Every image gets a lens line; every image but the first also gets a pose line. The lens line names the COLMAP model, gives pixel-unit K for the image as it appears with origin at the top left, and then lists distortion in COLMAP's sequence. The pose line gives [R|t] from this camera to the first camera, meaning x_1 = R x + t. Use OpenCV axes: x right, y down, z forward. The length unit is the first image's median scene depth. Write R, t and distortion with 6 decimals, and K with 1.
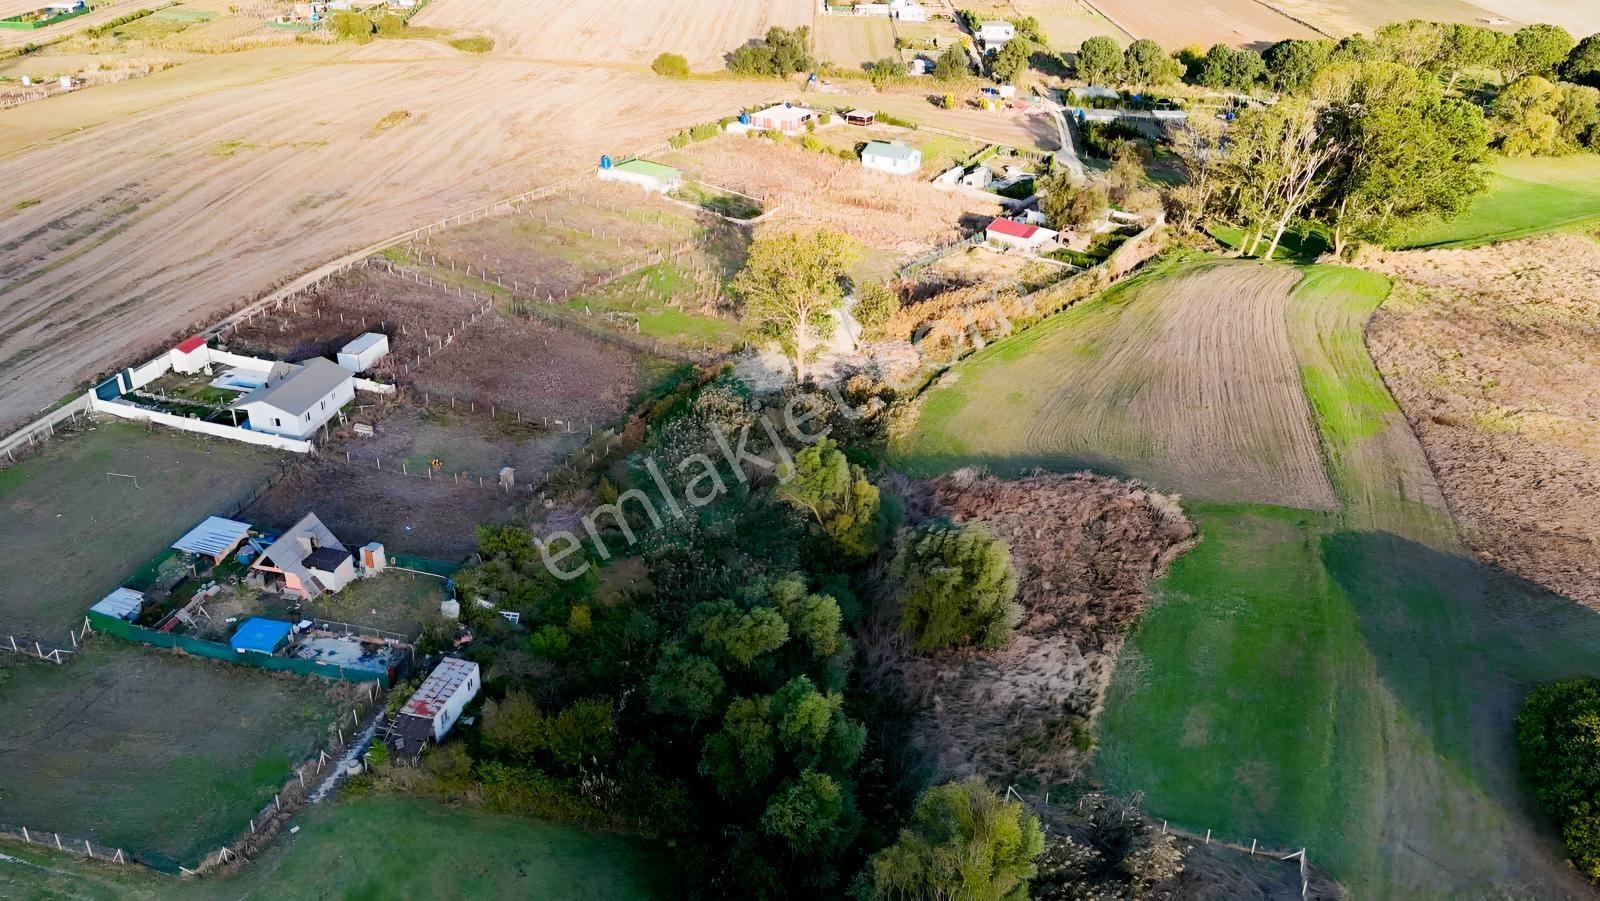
lens RADIAL K [[1163.1, 0, 796.6], [0, 1163.1, 451.9], [0, 0, 1]] dist [0.080316, -0.087570]
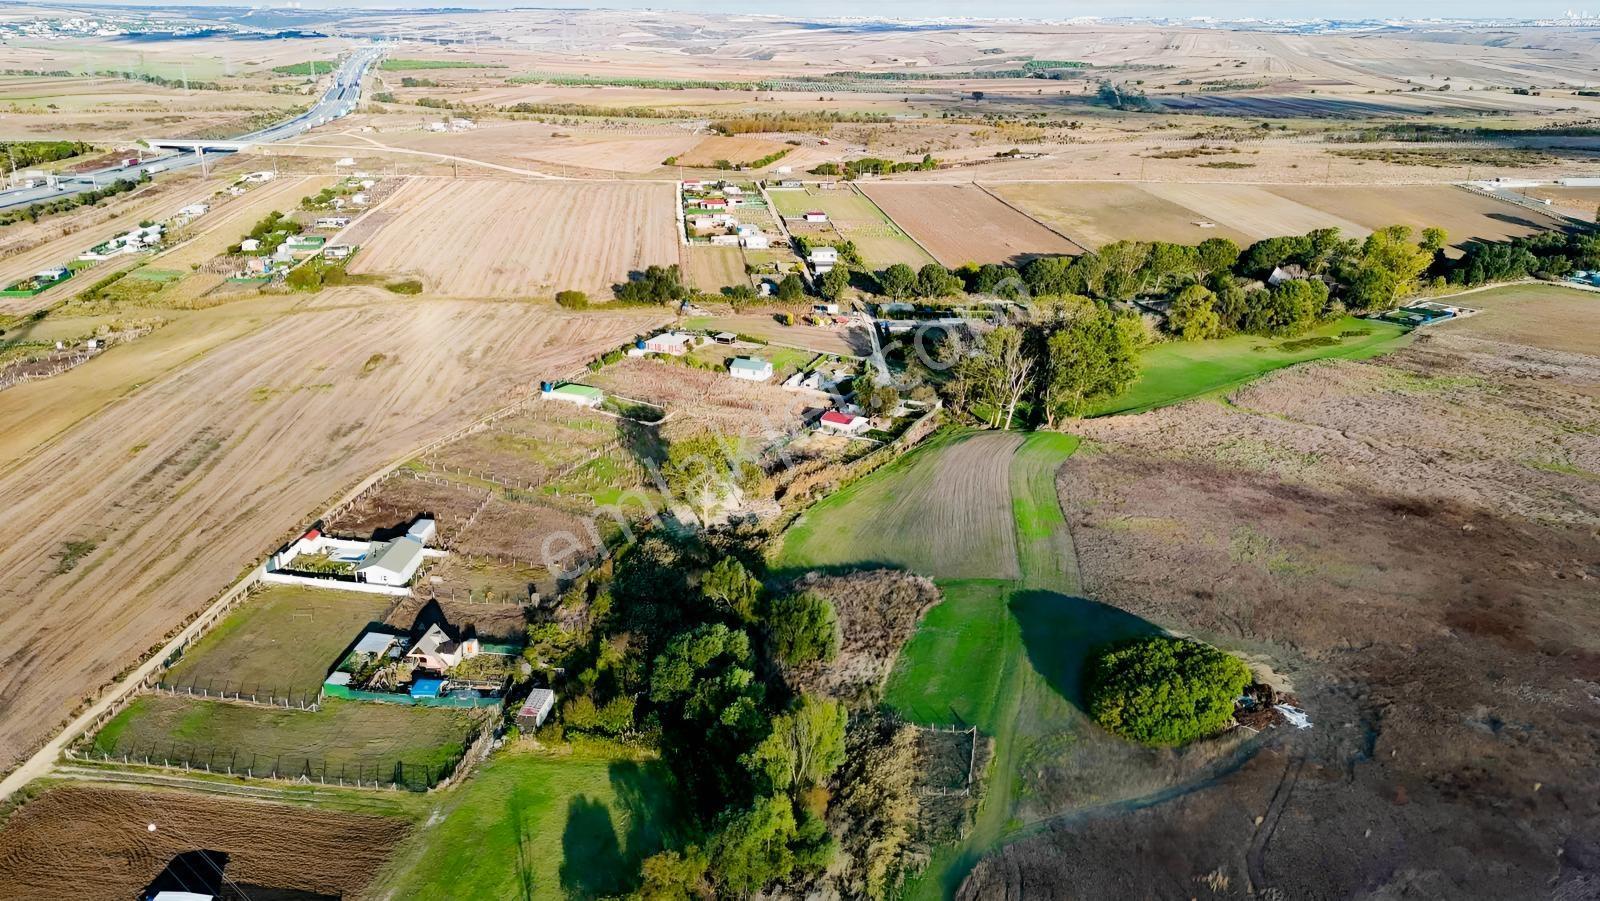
lens RADIAL K [[1163.1, 0, 796.6], [0, 1163.1, 451.9], [0, 0, 1]] dist [0.080316, -0.087570]
pose [[0.991241, -0.064982, 0.114970, -0.040940], [0.080273, 0.987751, -0.133805, 0.045891], [-0.104867, 0.141862, 0.984316, -0.469367]]
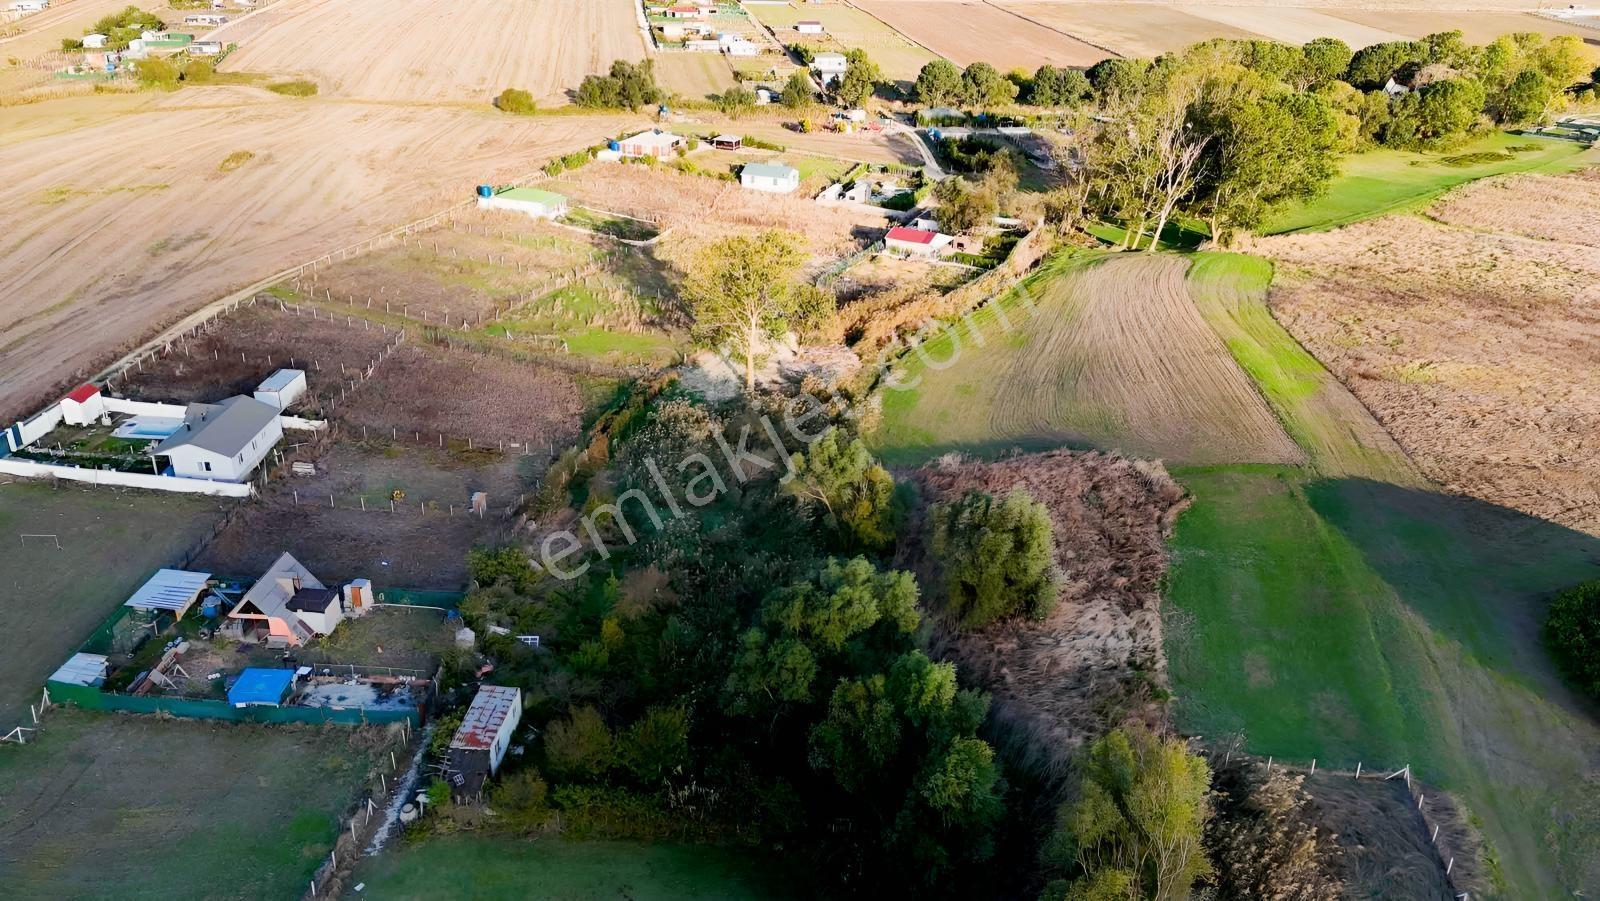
lens RADIAL K [[1163.1, 0, 796.6], [0, 1163.1, 451.9], [0, 0, 1]] dist [0.080316, -0.087570]
pose [[0.984491, -0.081063, 0.155584, -0.096566], [0.087179, 0.995650, -0.032888, 0.023475], [-0.152241, 0.045941, 0.987275, 0.026422]]
